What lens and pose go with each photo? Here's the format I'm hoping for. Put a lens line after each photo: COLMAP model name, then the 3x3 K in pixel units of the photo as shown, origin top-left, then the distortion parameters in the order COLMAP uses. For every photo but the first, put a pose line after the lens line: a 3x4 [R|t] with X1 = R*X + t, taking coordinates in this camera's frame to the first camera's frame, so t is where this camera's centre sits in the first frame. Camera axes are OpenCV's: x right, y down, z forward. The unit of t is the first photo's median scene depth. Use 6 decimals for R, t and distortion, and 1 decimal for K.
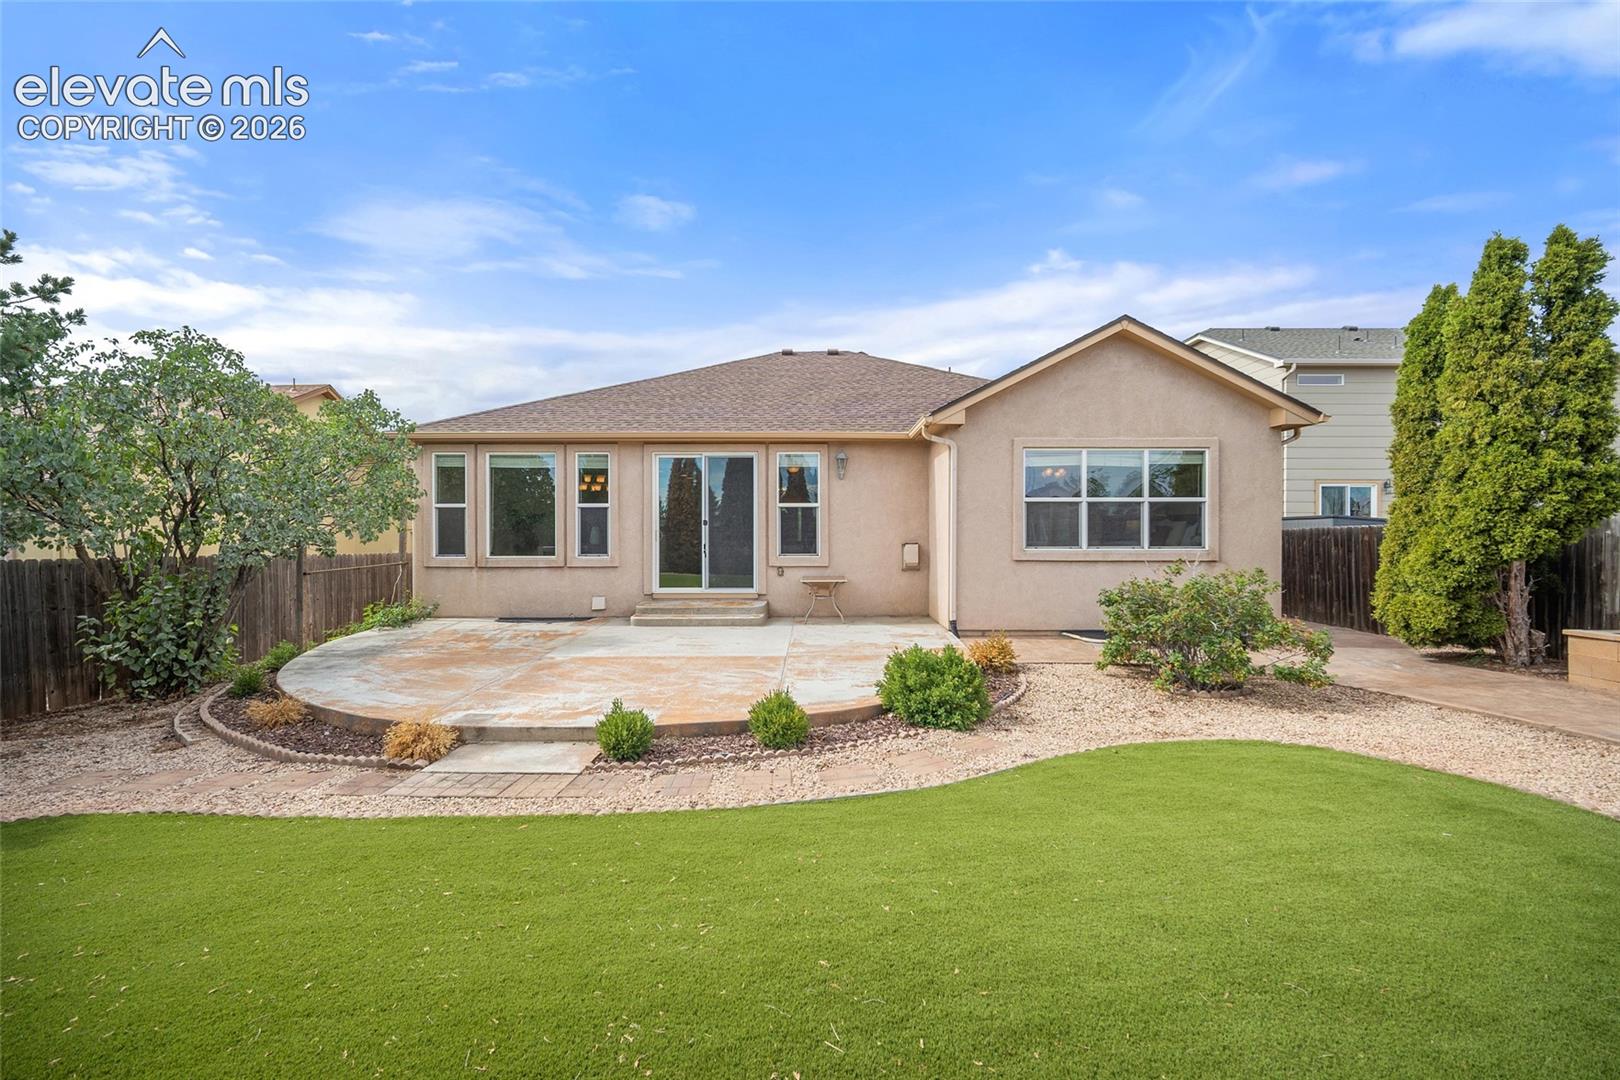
lens RADIAL K [[635.0, 0, 815.6], [0, 635.0, 540.9], [0, 0, 1]] dist [-0.003001, -0.000199]
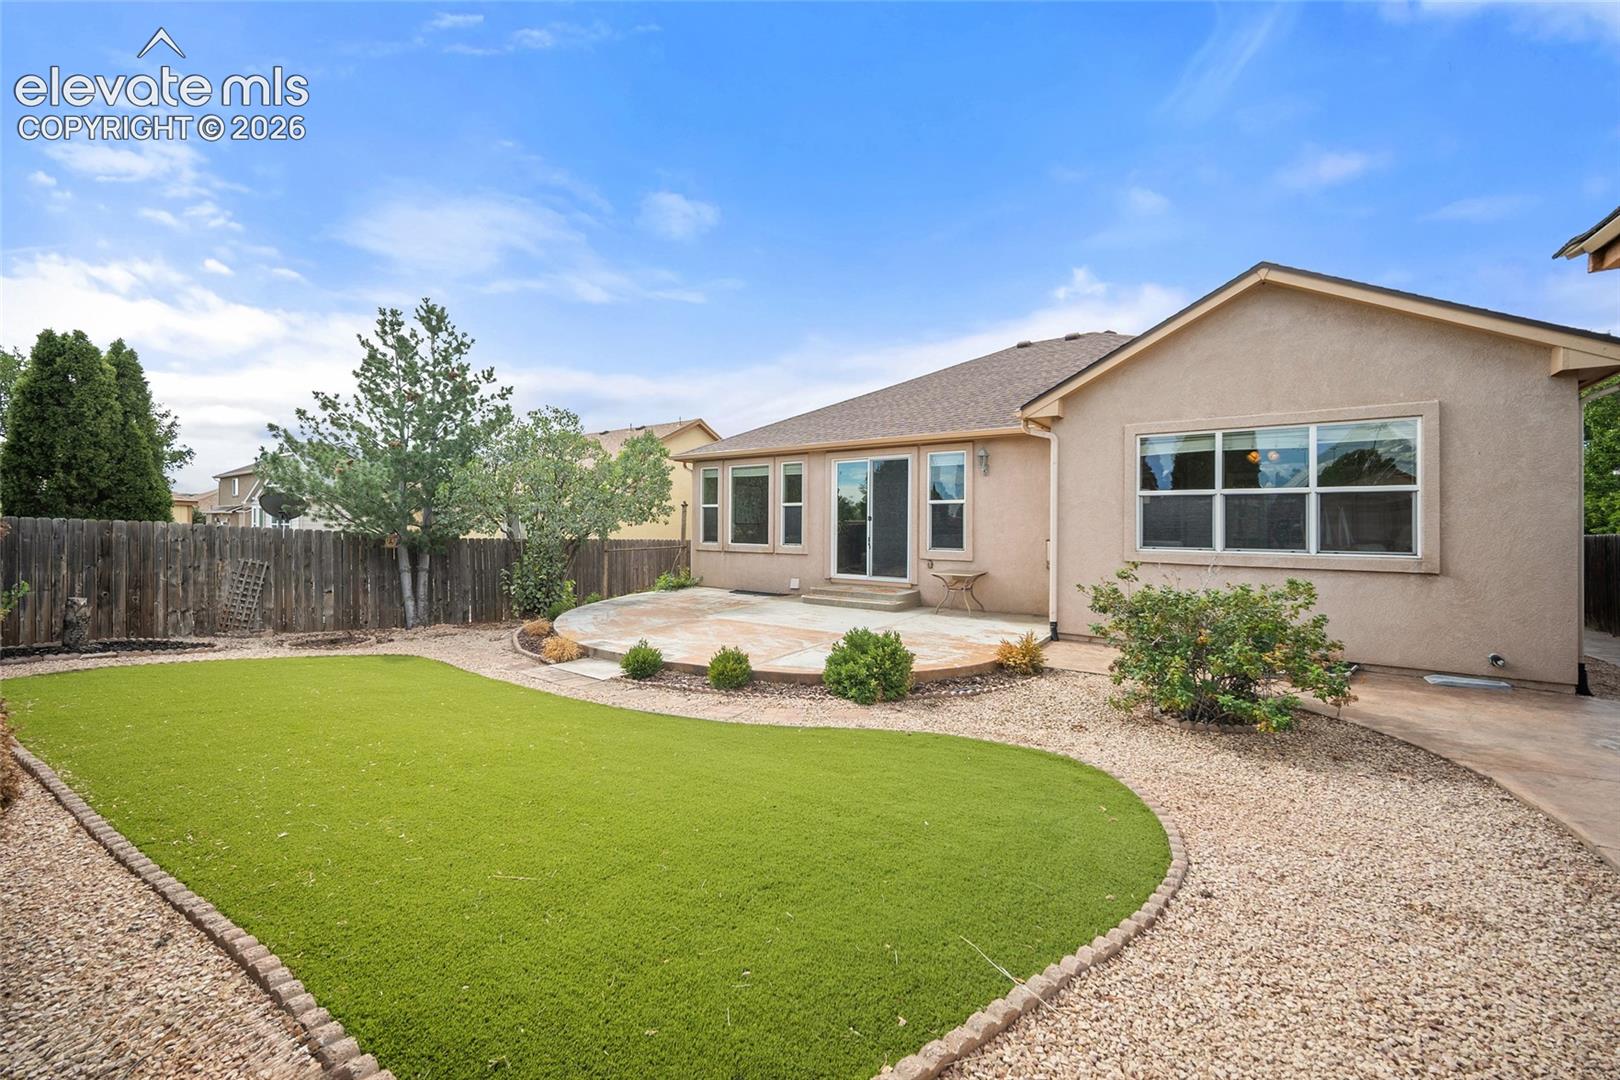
lens RADIAL K [[645.1, 0, 811.8], [0, 645.1, 523.7], [0, 0, 1]] dist [-0.002003, -0.000137]
pose [[0.806618, 0.005653, -0.591046, 0.429533], [-0.015324, 0.999818, -0.011351, -0.004455], [0.590874, 0.018213, 0.806558, 0.005762]]
